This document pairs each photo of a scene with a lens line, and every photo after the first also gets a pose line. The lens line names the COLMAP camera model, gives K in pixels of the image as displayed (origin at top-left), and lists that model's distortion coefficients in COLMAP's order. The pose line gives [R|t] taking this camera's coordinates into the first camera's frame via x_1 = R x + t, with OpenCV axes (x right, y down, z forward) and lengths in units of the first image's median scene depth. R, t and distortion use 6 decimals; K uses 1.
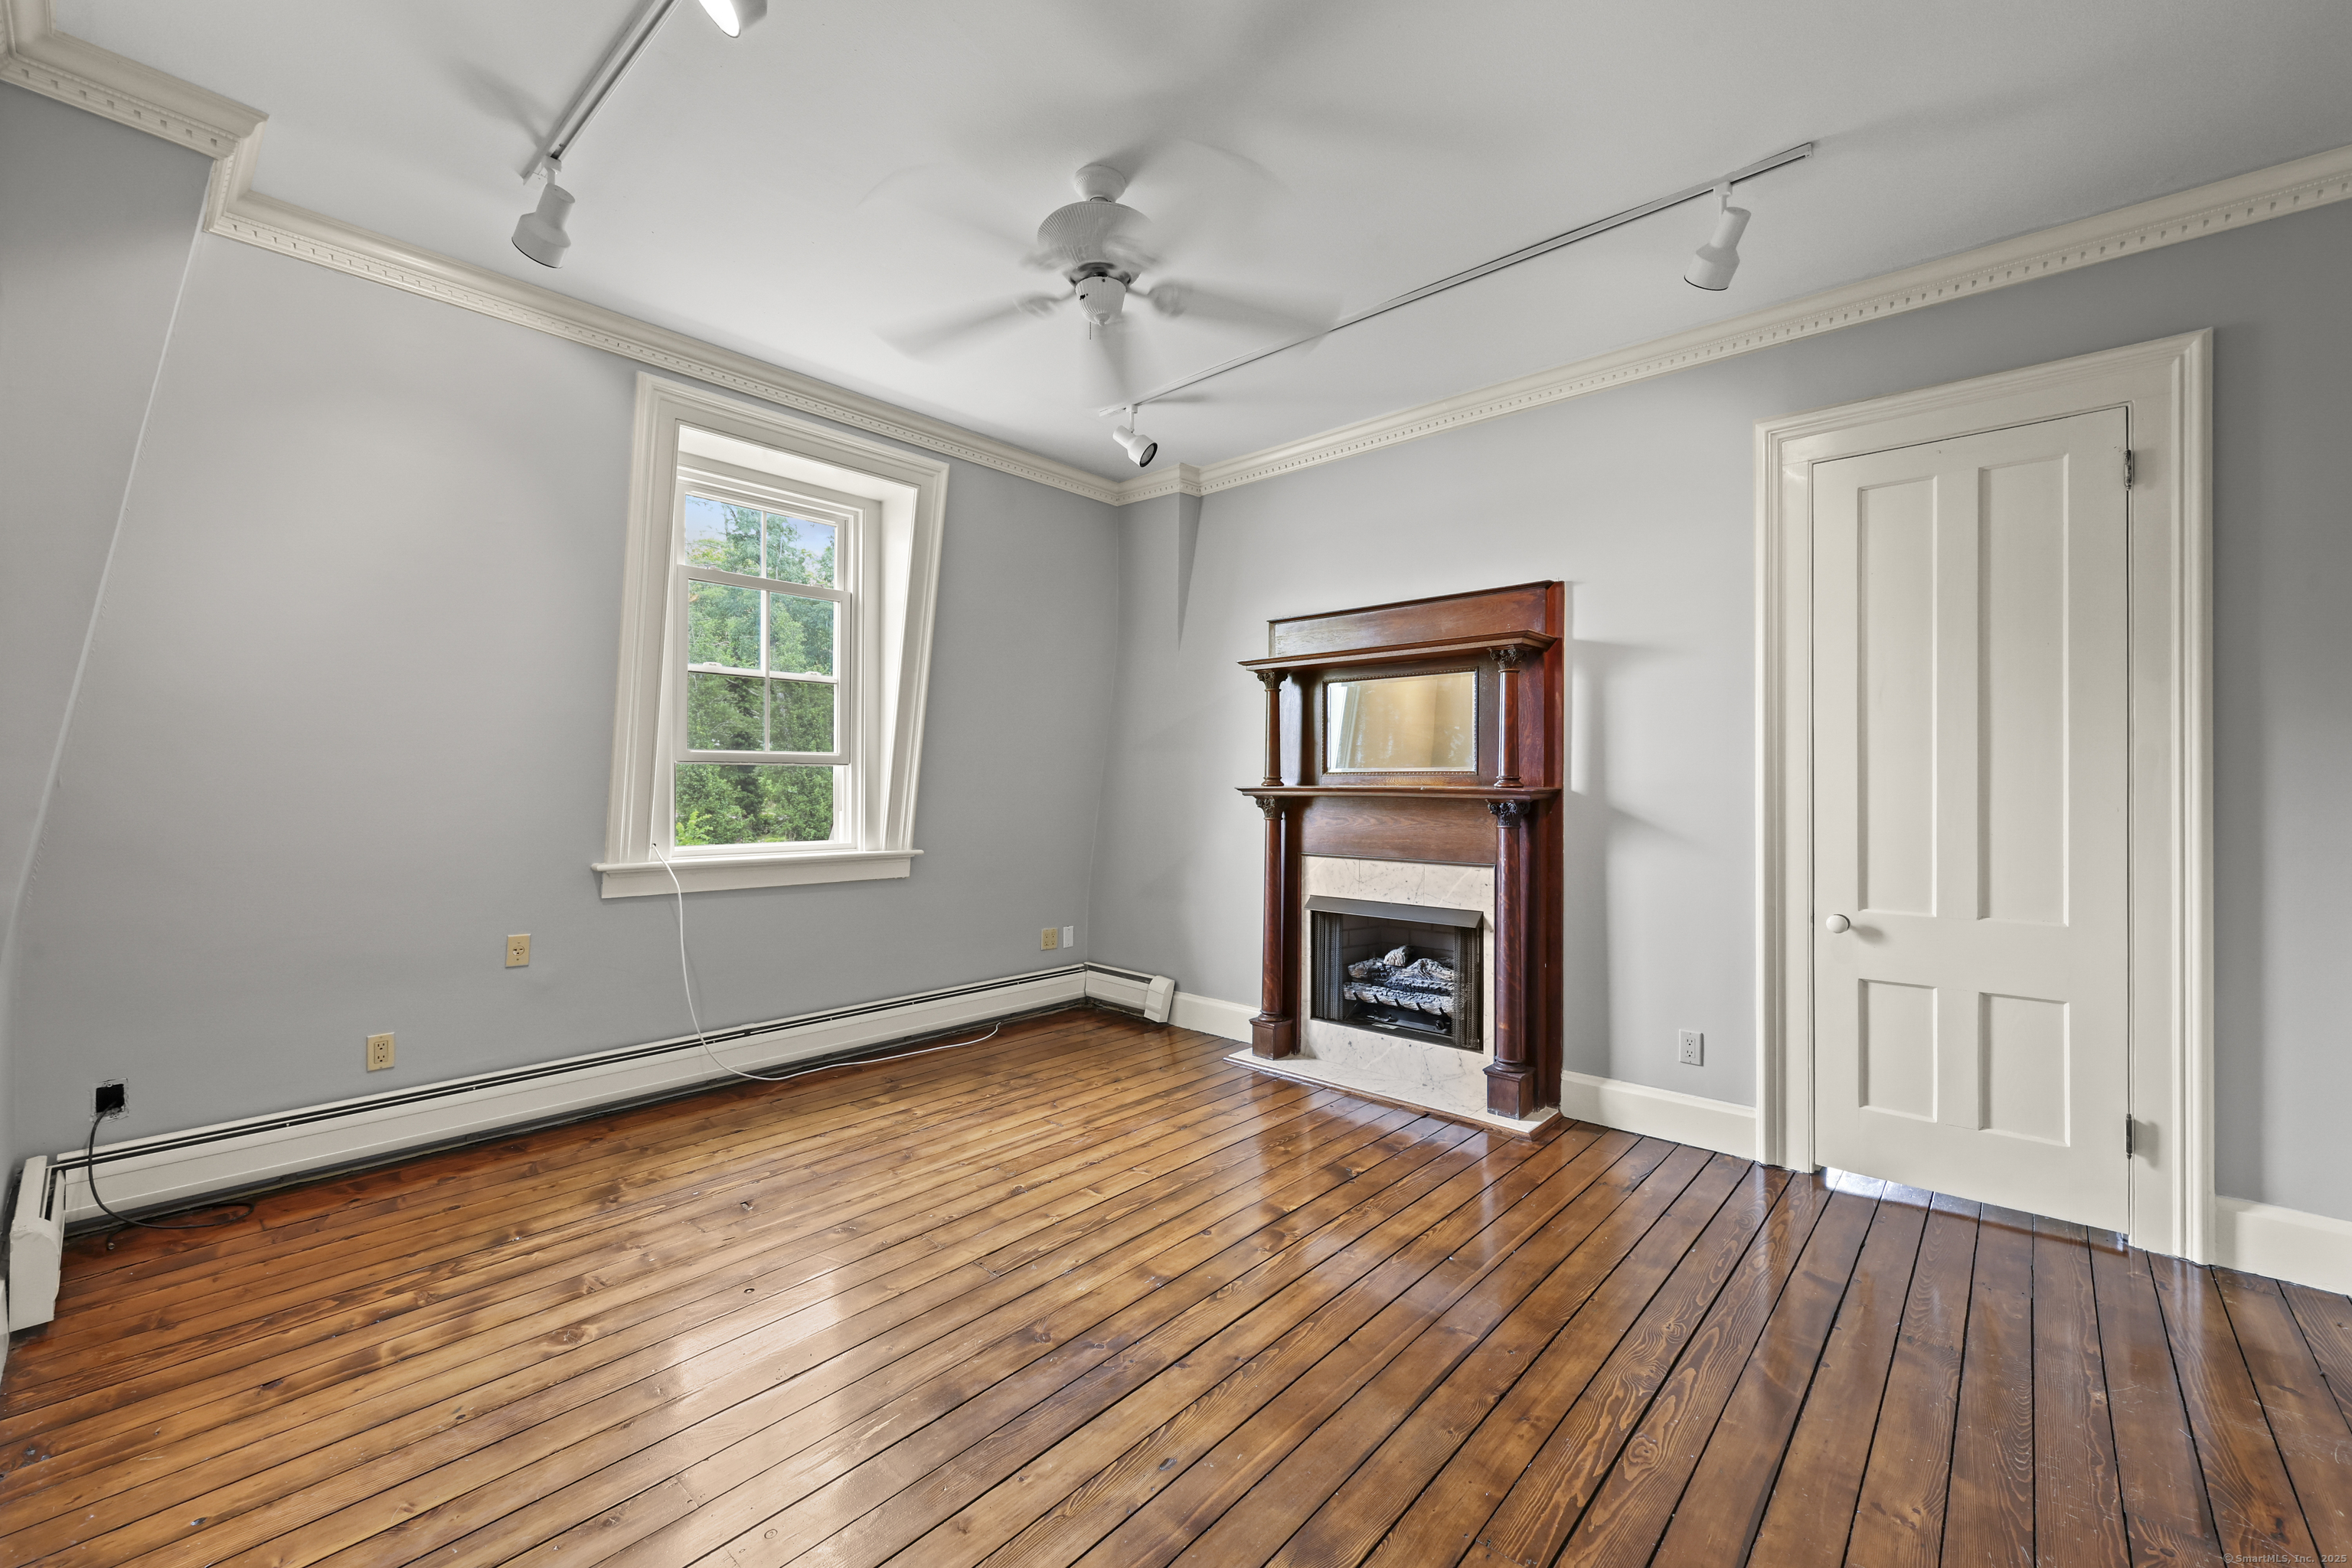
lens RADIAL K [[958.1, 0, 1188.4], [0, 958.1, 783.2], [0, 0, 1]] dist [0.000386, 0.000335]
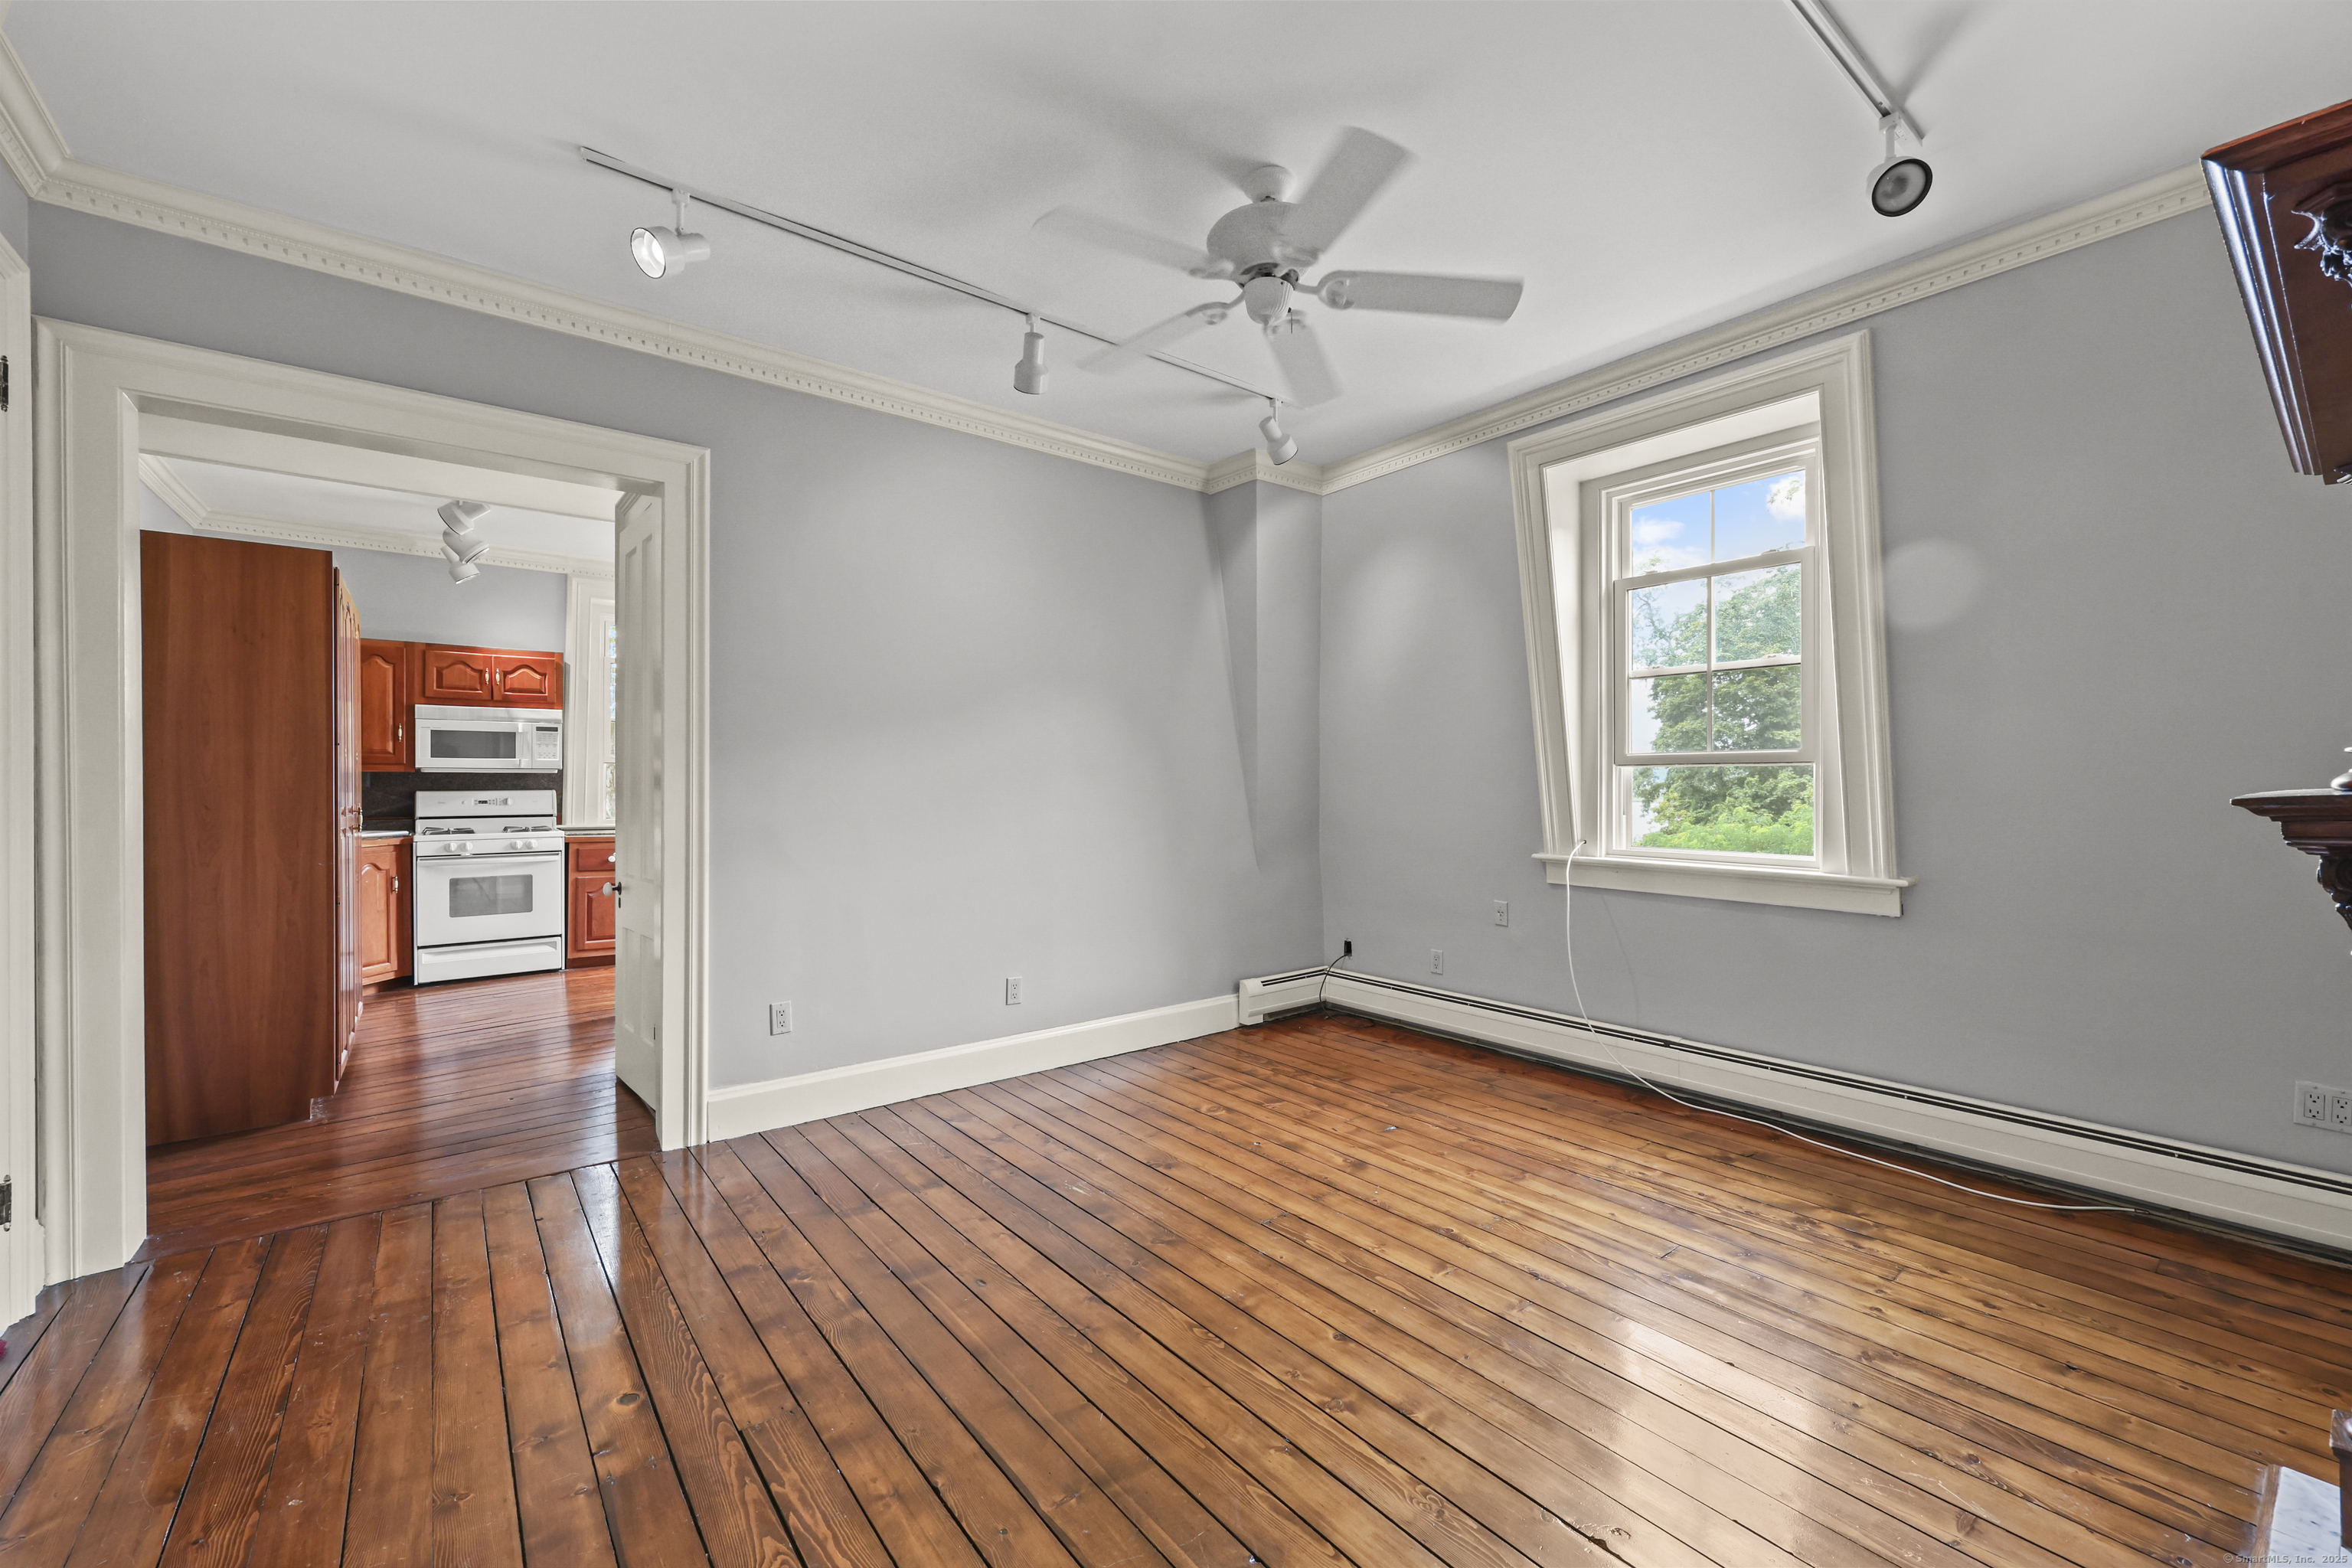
lens RADIAL K [[942.3, 0, 1176.0], [0, 942.3, 784.0], [0, 0, 1]] dist [-0.002616, -0.000181]
pose [[-0.180500, -0.004539, -0.983565, 0.813695], [-0.000243, 0.999990, -0.004570, 0.004122], [0.983575, -0.000586, -0.180499, 0.986823]]
